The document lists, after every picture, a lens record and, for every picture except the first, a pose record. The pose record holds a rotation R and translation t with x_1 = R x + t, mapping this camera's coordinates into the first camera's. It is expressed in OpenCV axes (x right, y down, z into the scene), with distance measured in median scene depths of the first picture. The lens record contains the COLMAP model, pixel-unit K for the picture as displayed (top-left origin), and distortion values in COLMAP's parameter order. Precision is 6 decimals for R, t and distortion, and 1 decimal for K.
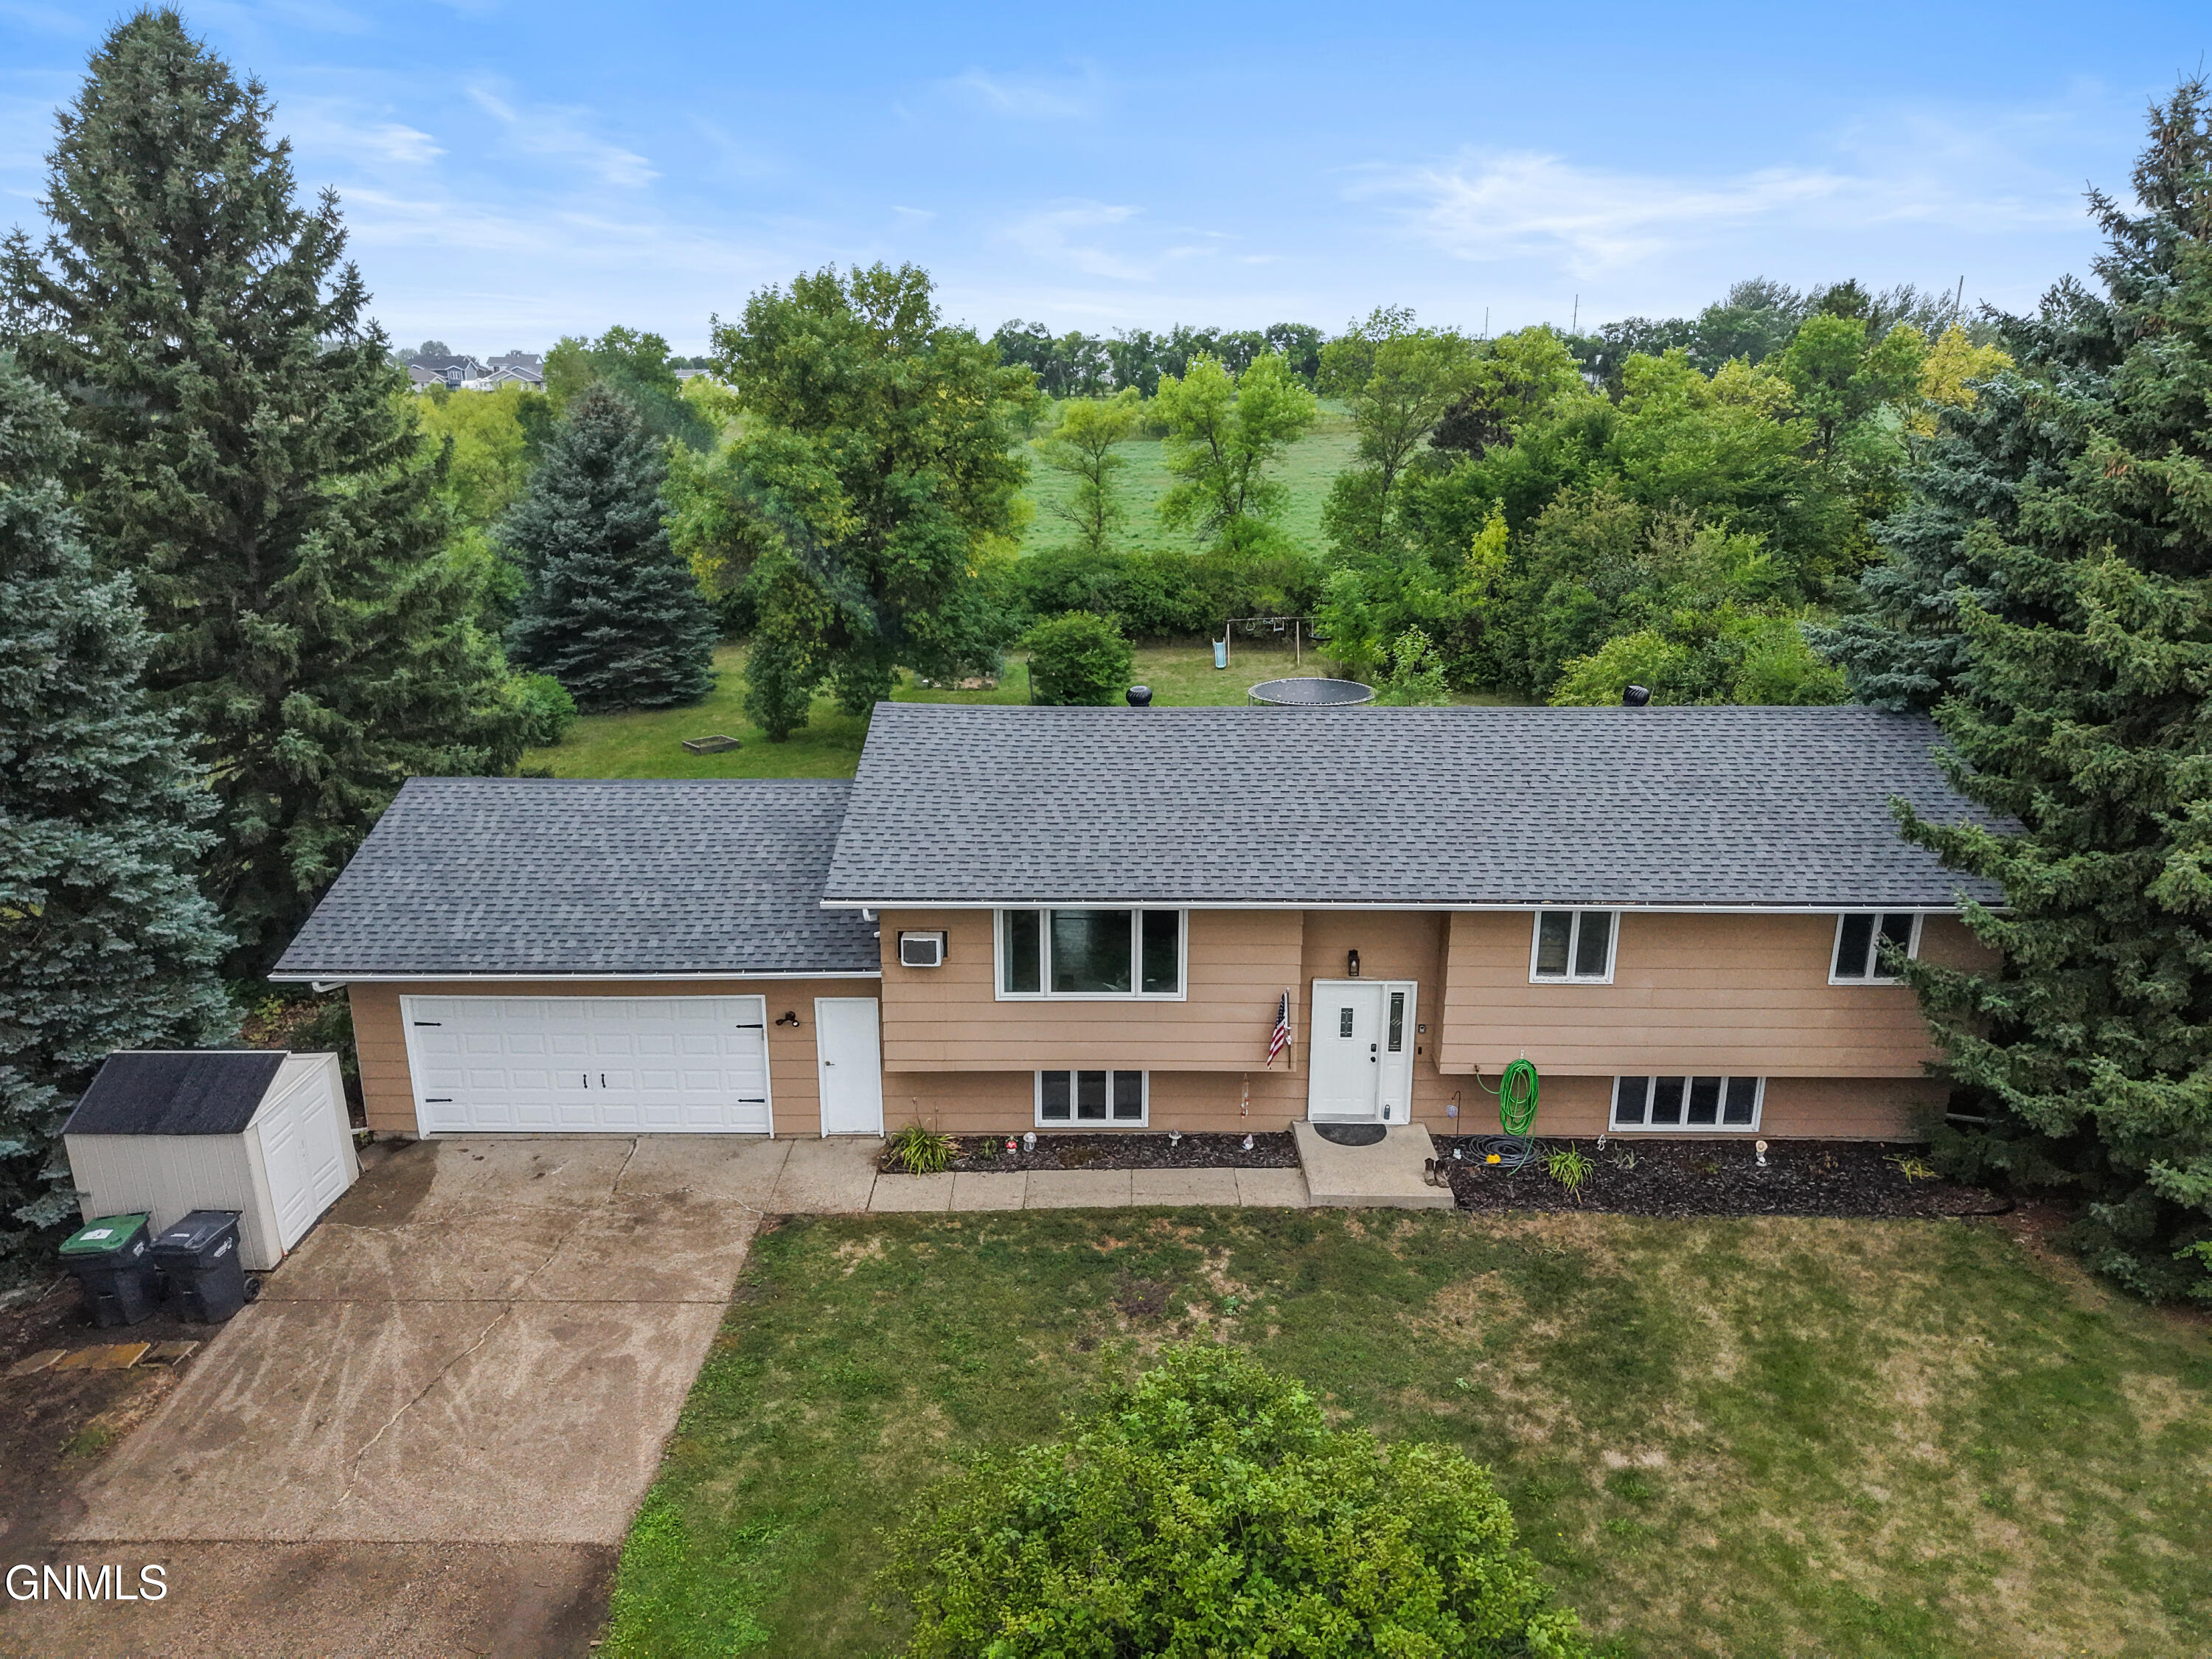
lens RADIAL K [[1507.7, 0, 1106.0], [0, 1507.7, 829.5], [0, 0, 1]] dist [0.035708, -0.032291]
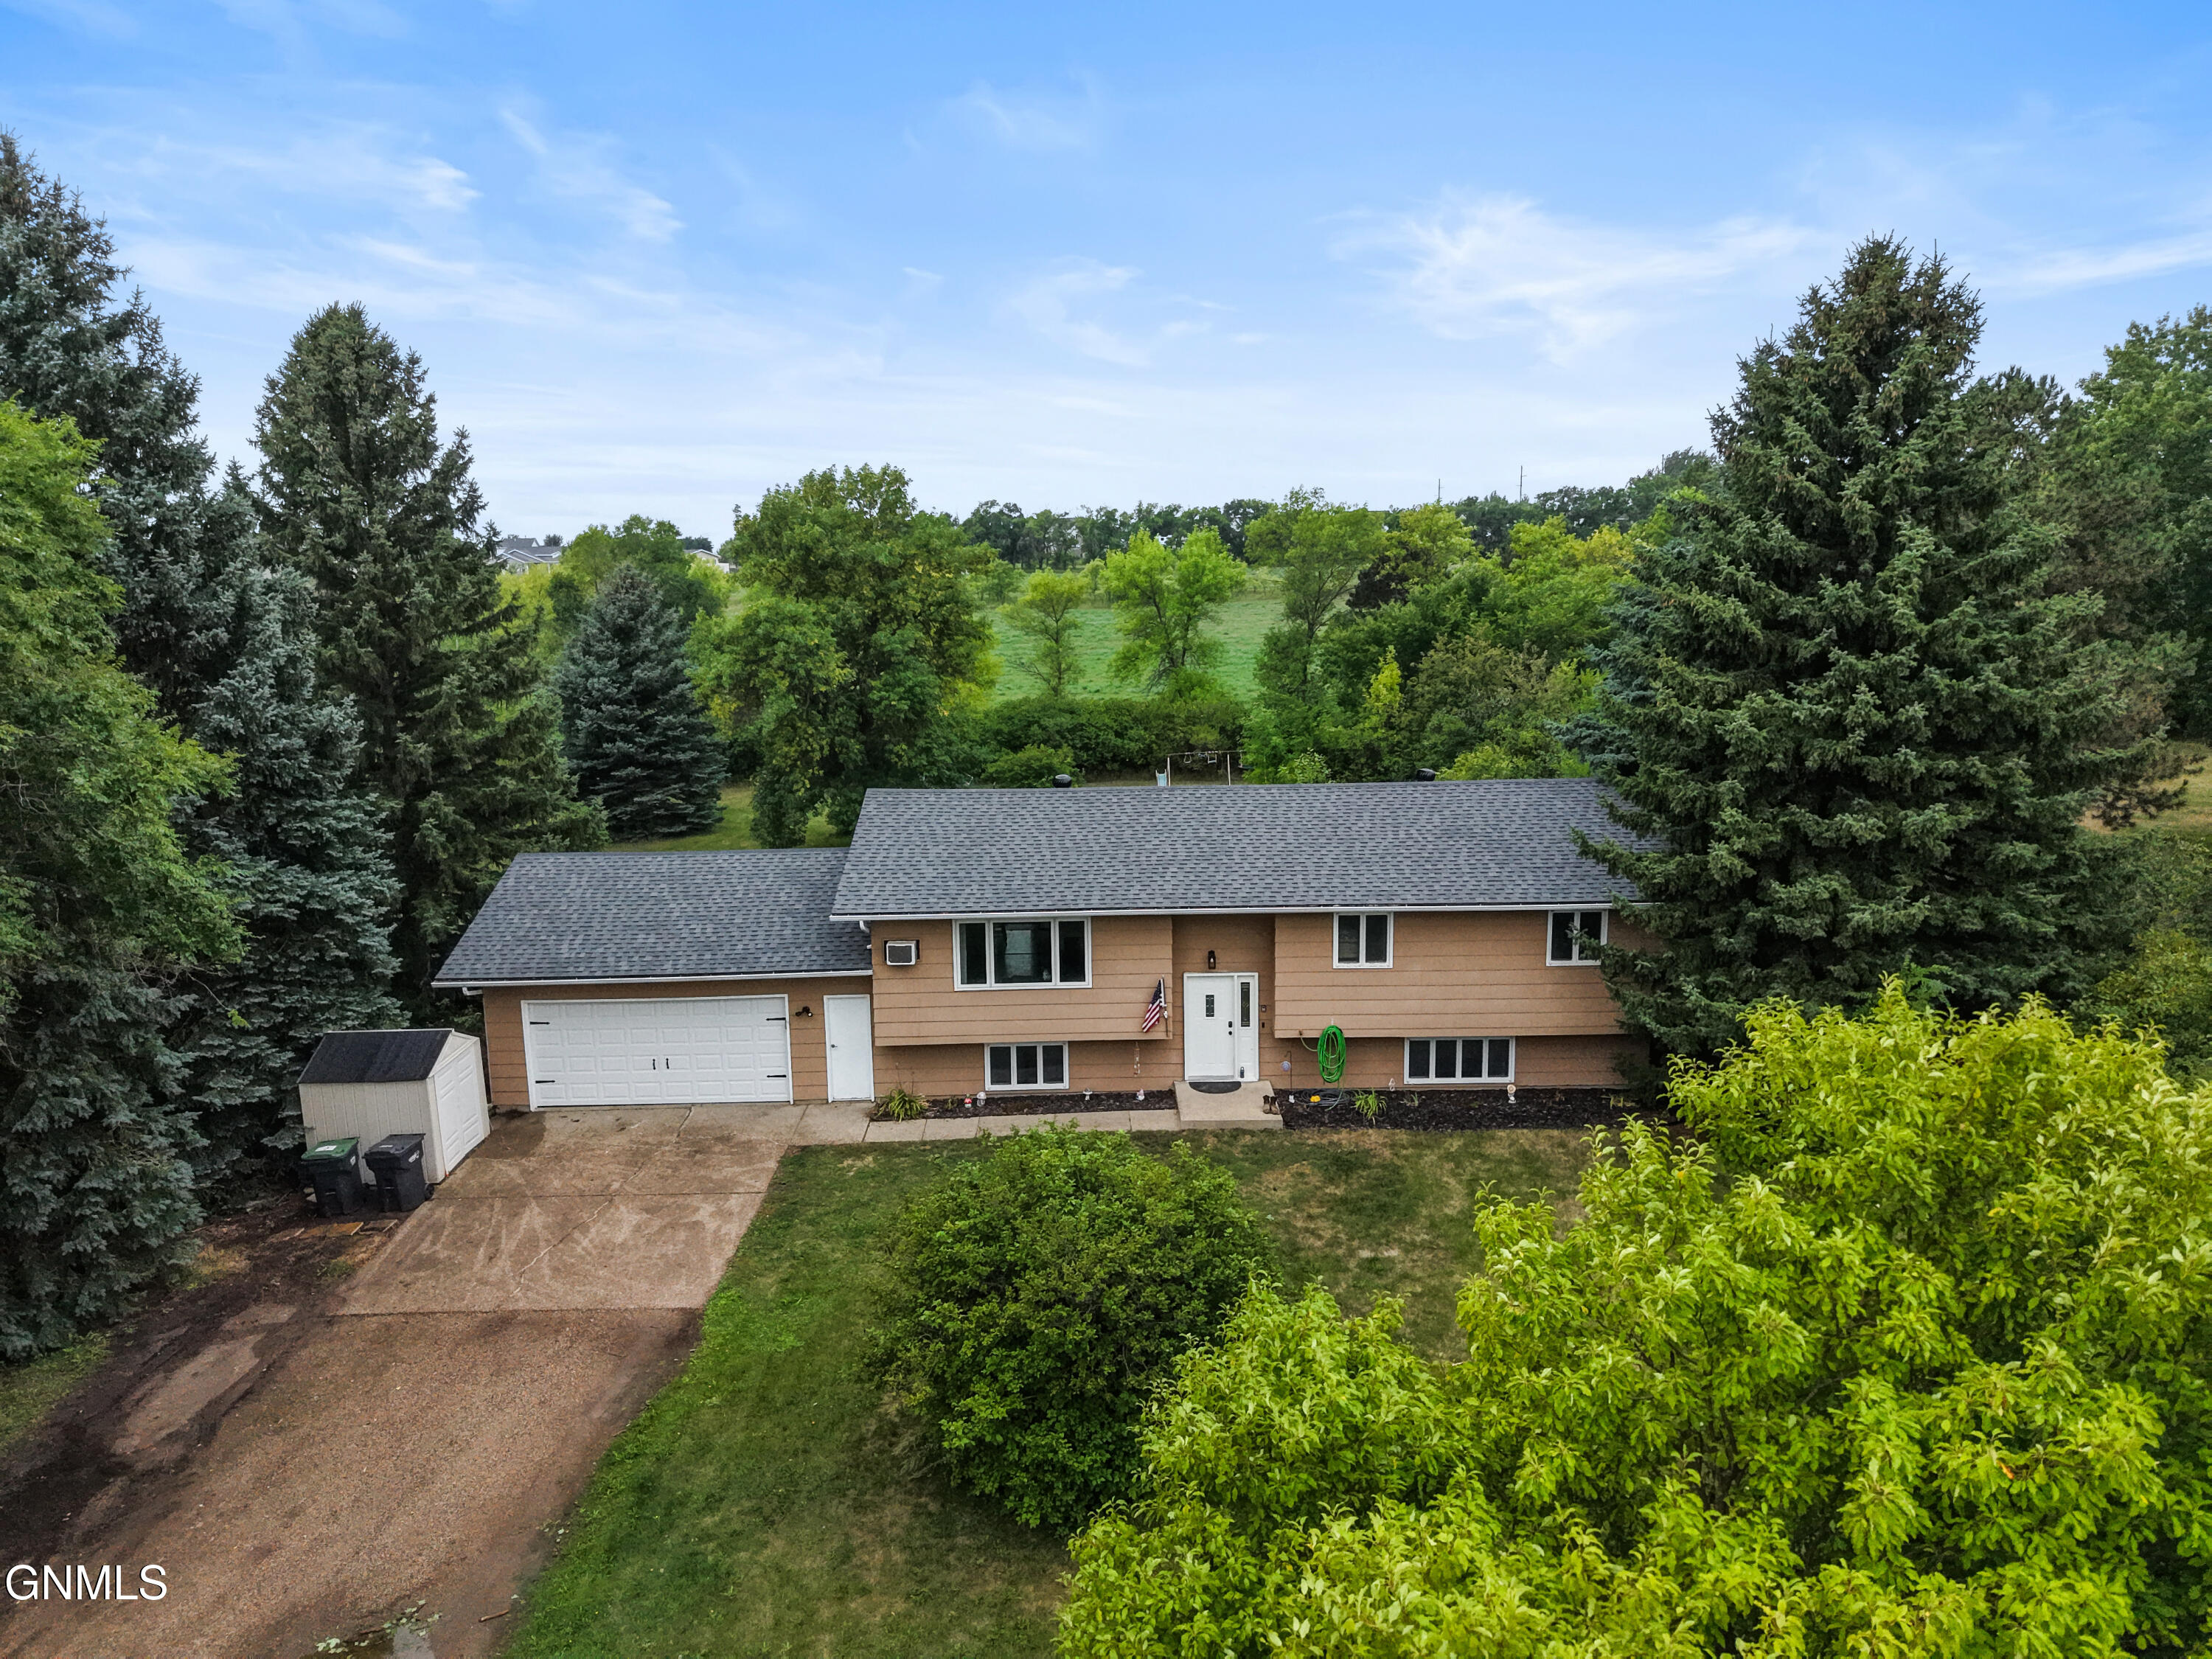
lens RADIAL K [[1489.9, 0, 1106.0], [0, 1489.9, 829.5], [0, 0, 1]] dist [0.056120, -0.077696]
pose [[0.999720, -0.019639, 0.013200, 0.043009], [0.020923, 0.994209, -0.105406, 0.095019], [-0.011053, 0.105653, 0.994342, -0.324699]]
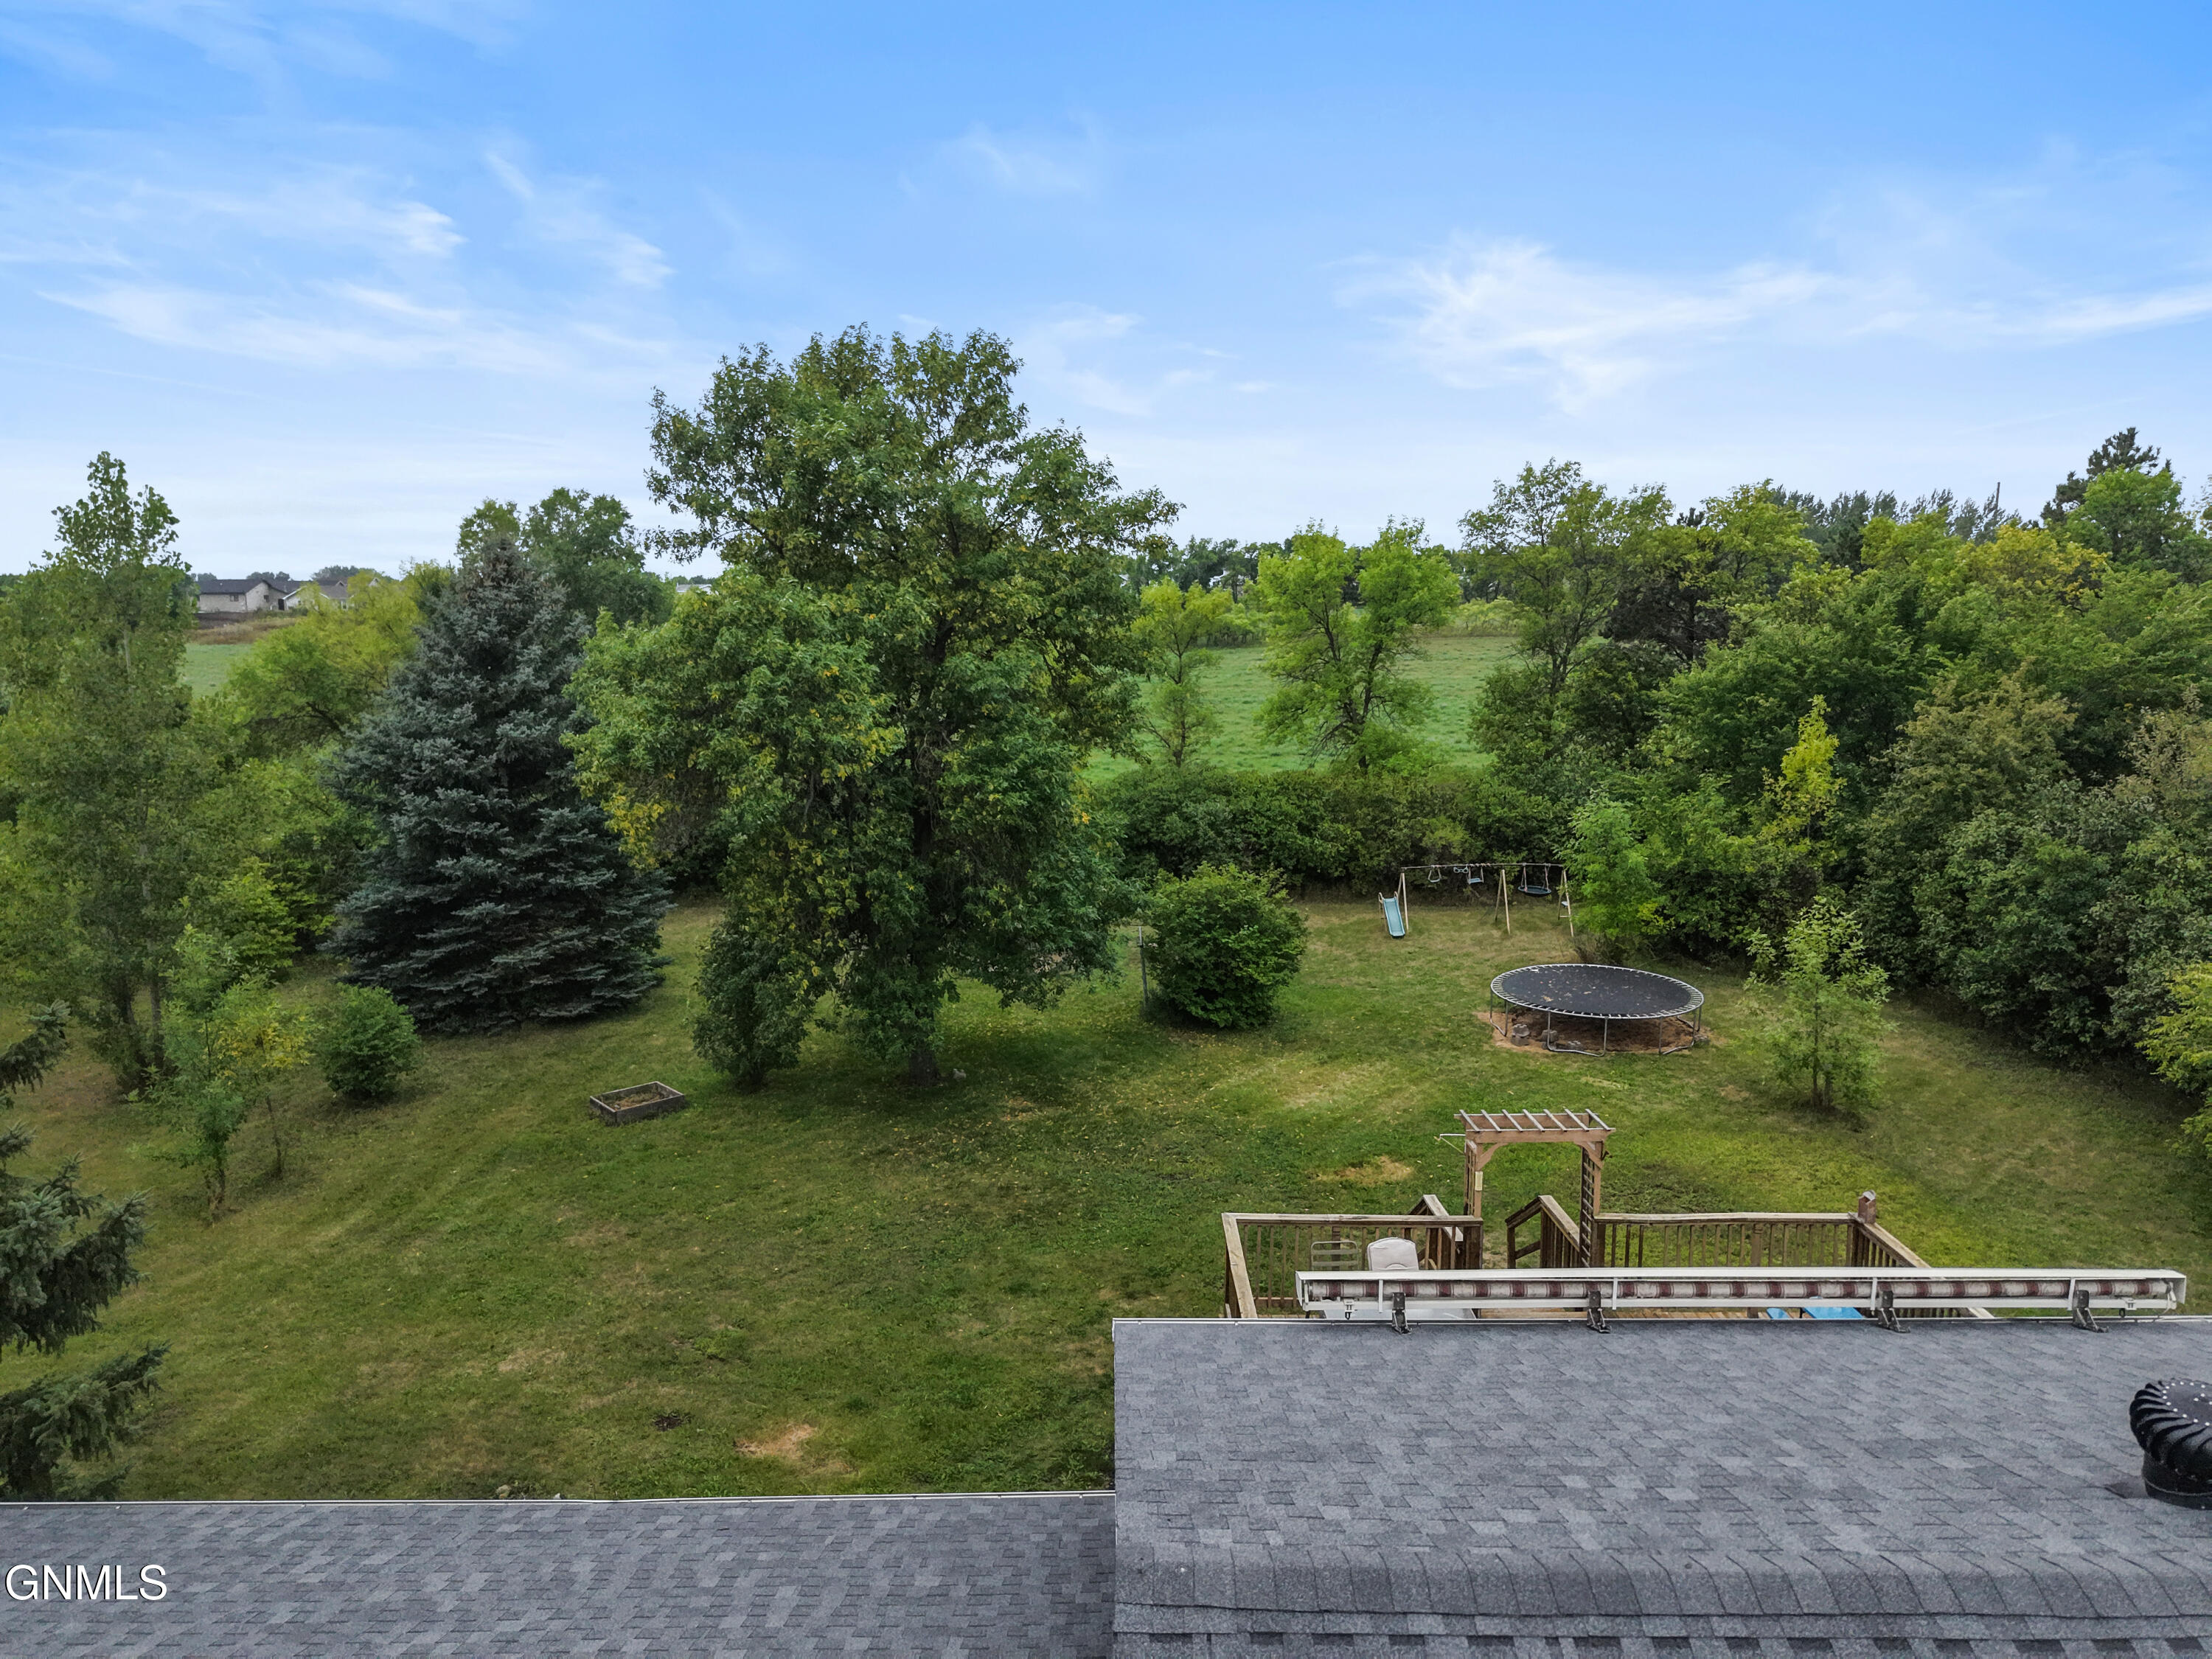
lens RADIAL K [[1471.7, 0, 1111.0], [0, 1471.7, 787.9], [0, 0, 1]] dist [0.051774, -0.074701]
pose [[0.999867, -0.010065, 0.012826, -0.162990], [0.012047, 0.986170, -0.165298, -0.161953], [-0.010985, 0.165431, 0.986160, 0.808128]]
